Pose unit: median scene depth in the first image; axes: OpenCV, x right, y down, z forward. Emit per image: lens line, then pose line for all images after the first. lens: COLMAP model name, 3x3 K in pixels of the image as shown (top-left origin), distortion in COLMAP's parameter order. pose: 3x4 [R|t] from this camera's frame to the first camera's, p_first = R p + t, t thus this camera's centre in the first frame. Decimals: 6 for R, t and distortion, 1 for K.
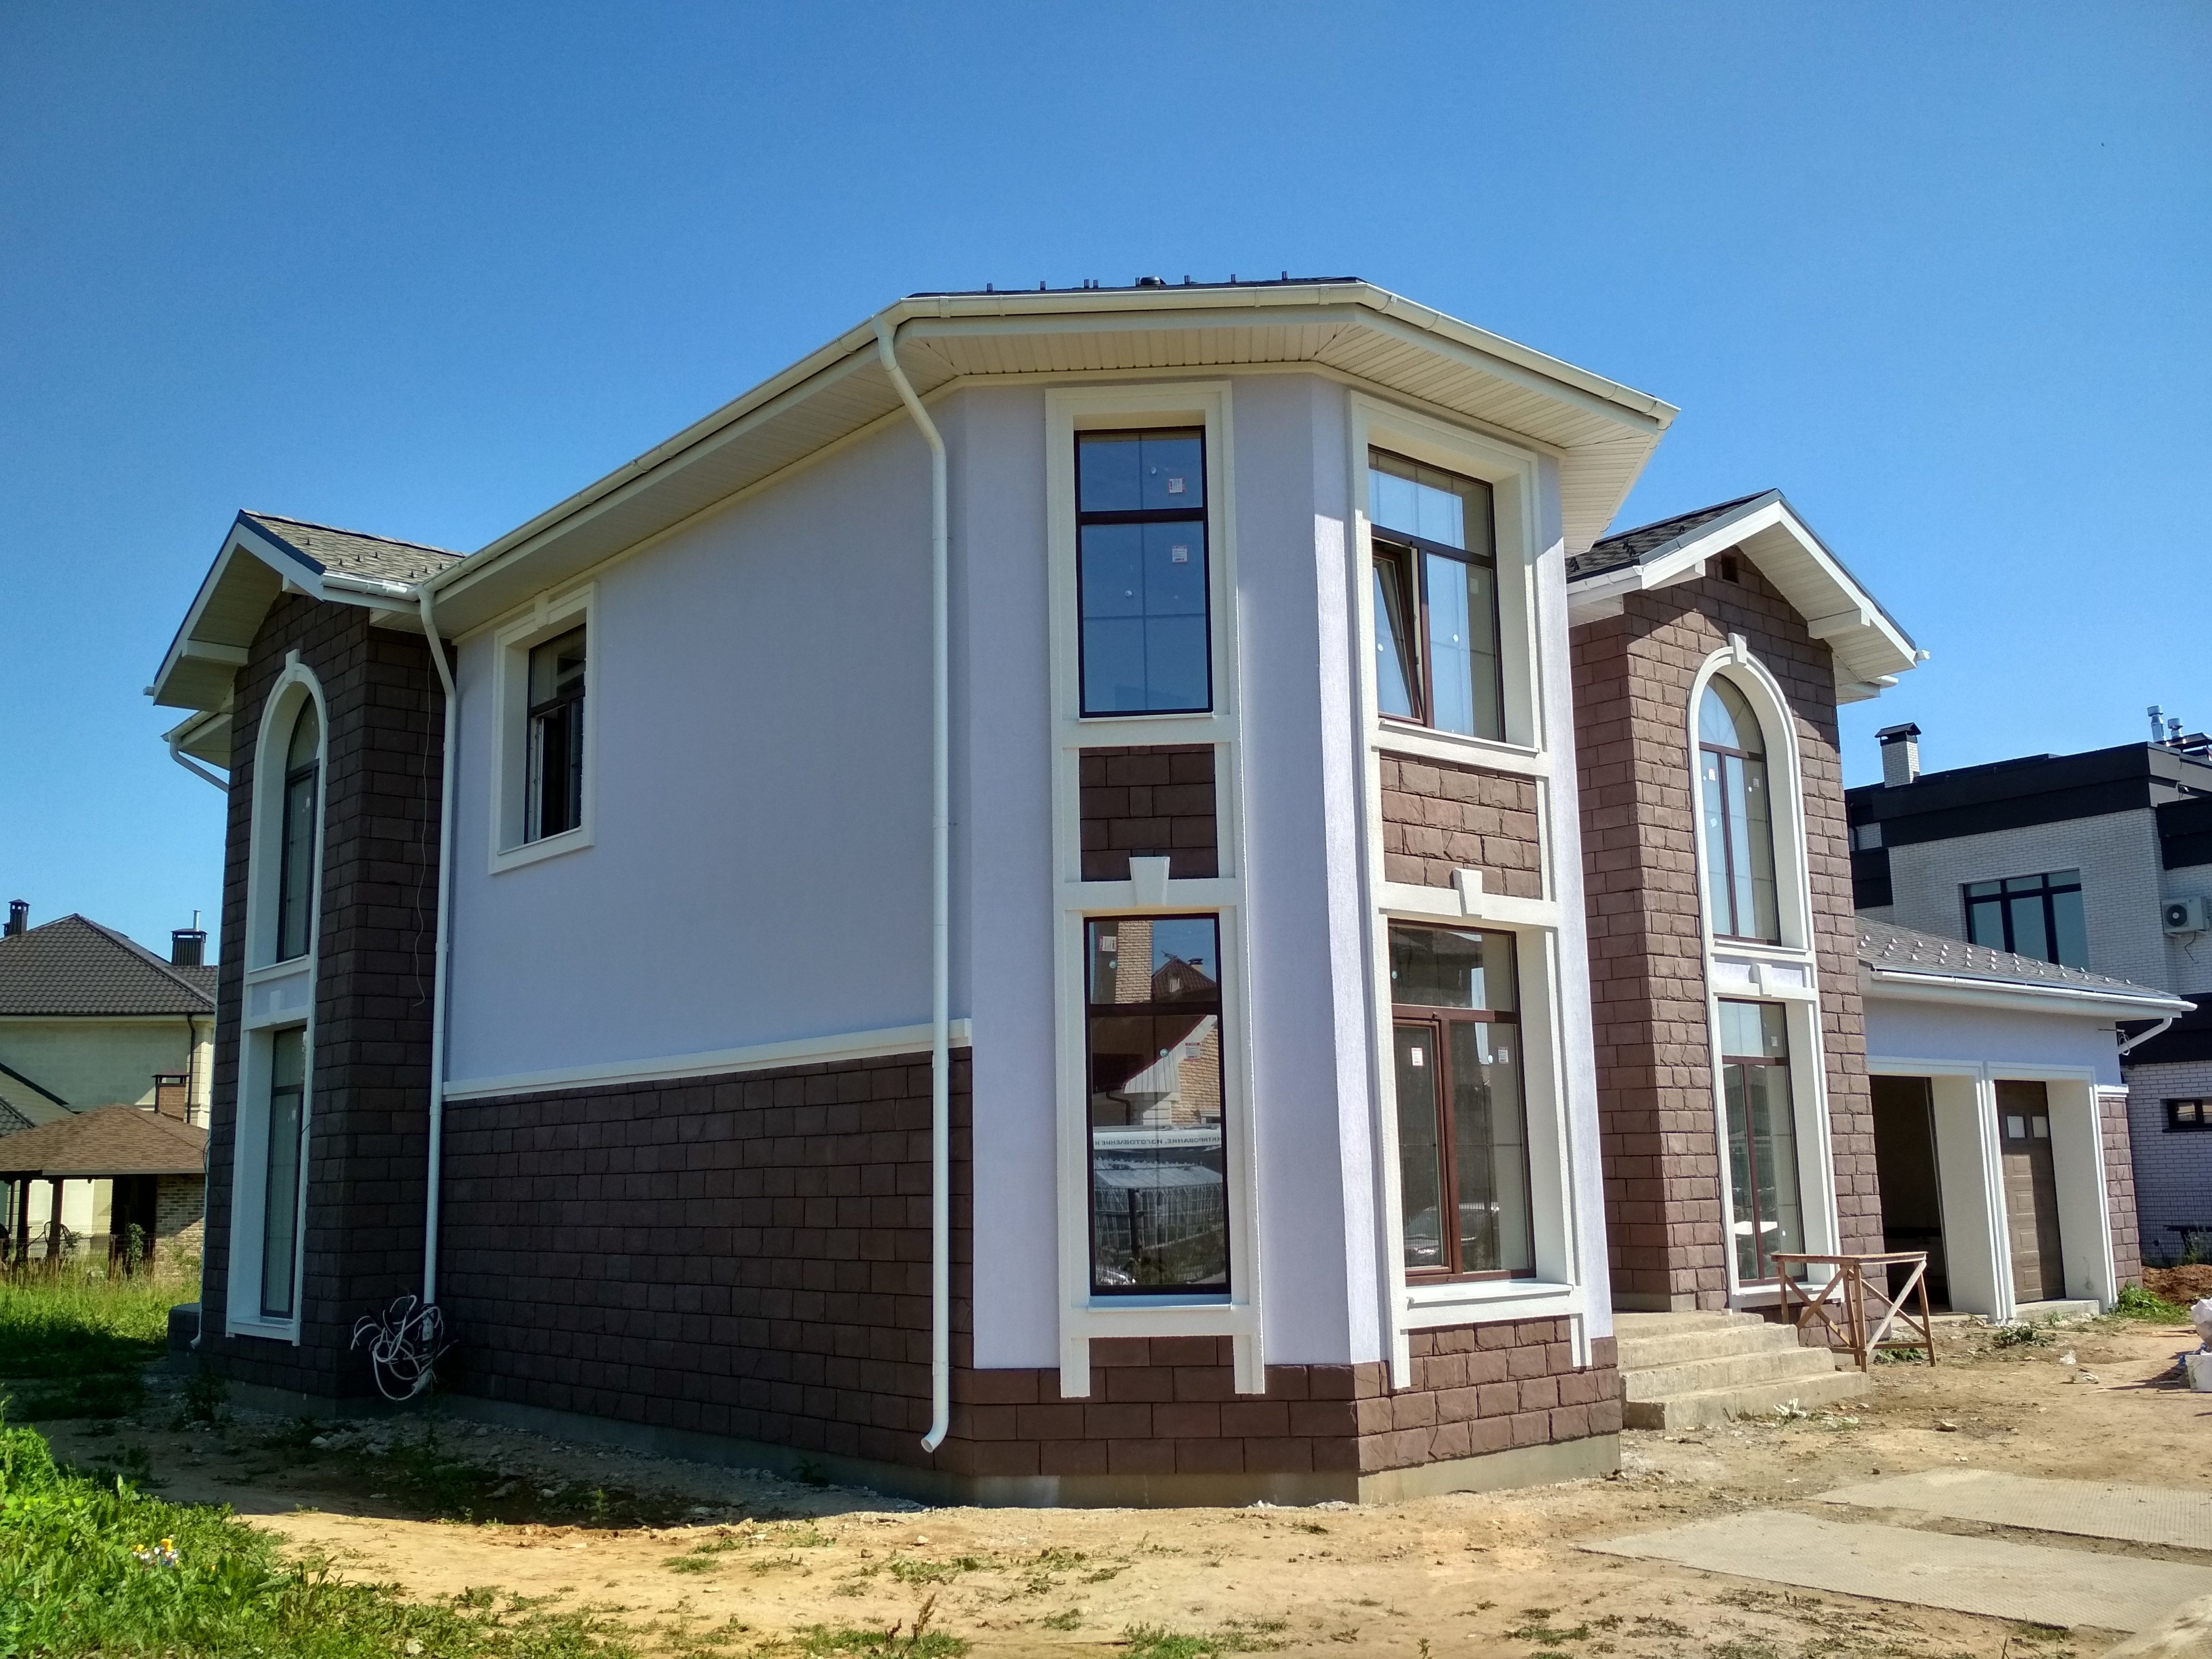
lens RADIAL K [[1968.2, 0, 1106.0], [0, 1968.2, 829.5], [0, 0, 1]] dist [0.108382, 0.000211]
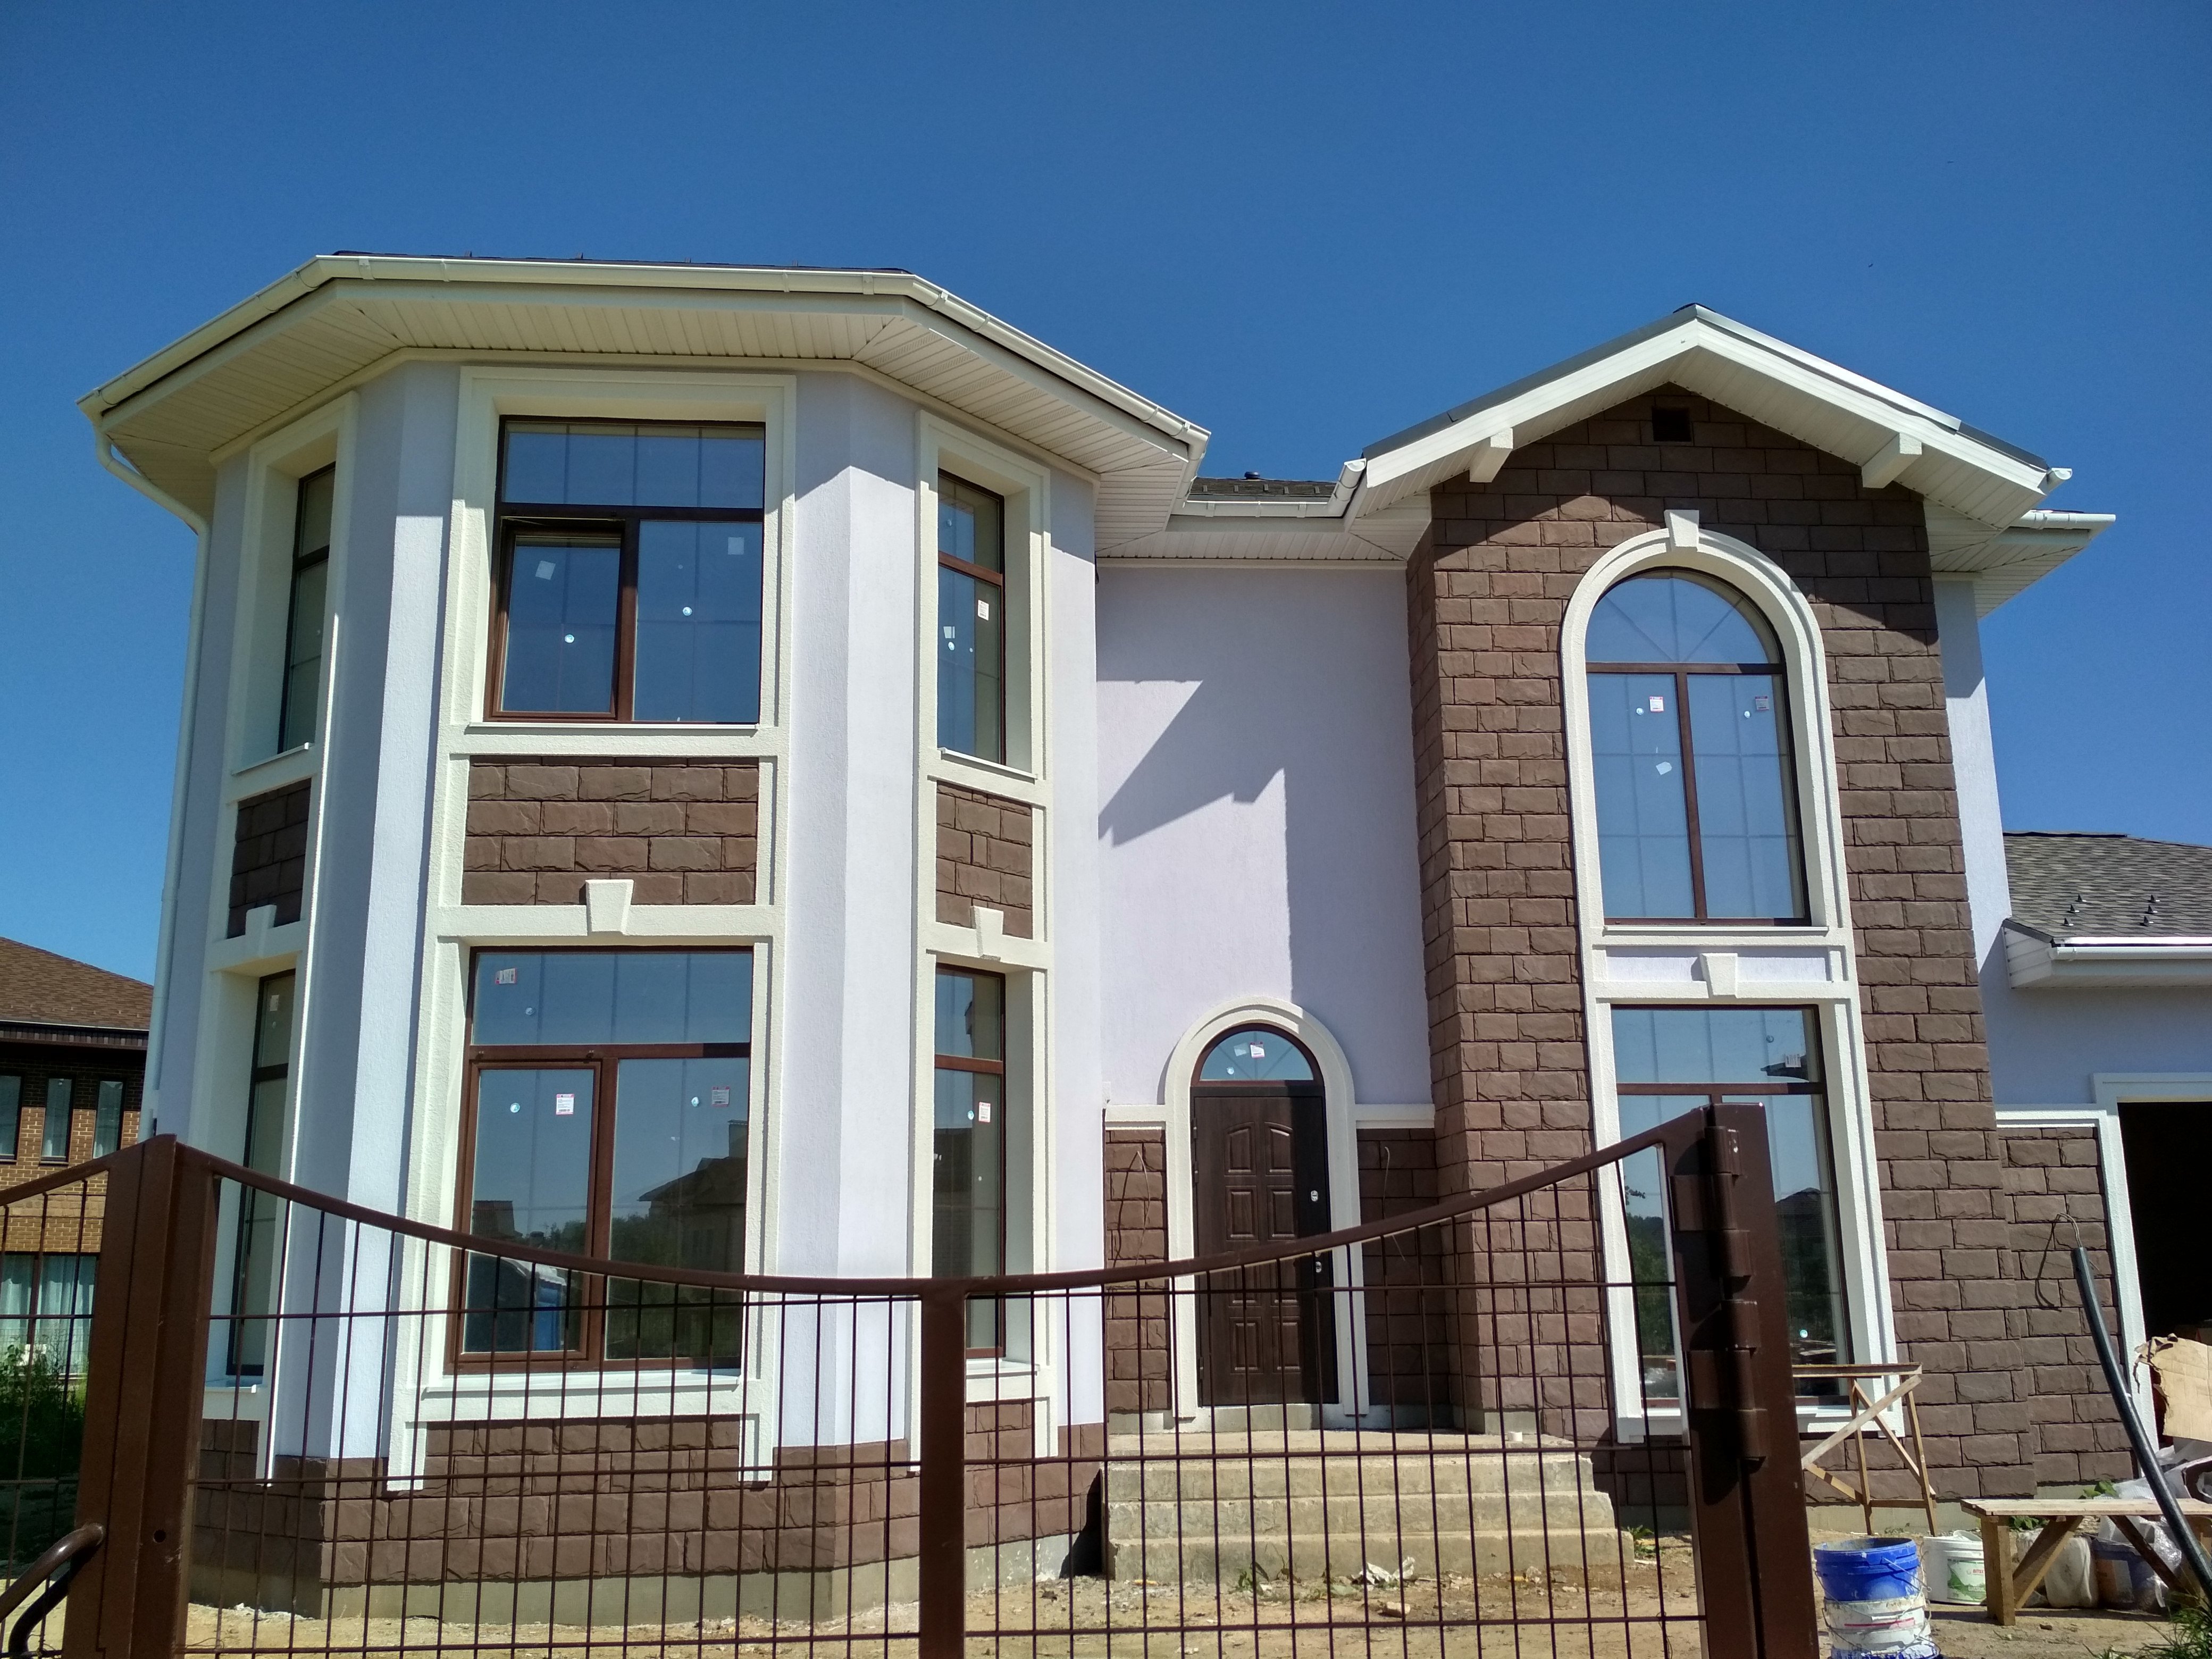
lens RADIAL K [[1925.3, 0, 1110.4], [0, 1925.3, 821.8], [0, 0, 1]] dist [0.086505, -0.141055]
pose [[0.801372, -0.130264, -0.583810, 0.589419], [0.097855, 0.991401, -0.086887, 0.062069], [0.590108, 0.012500, 0.807228, 0.316403]]
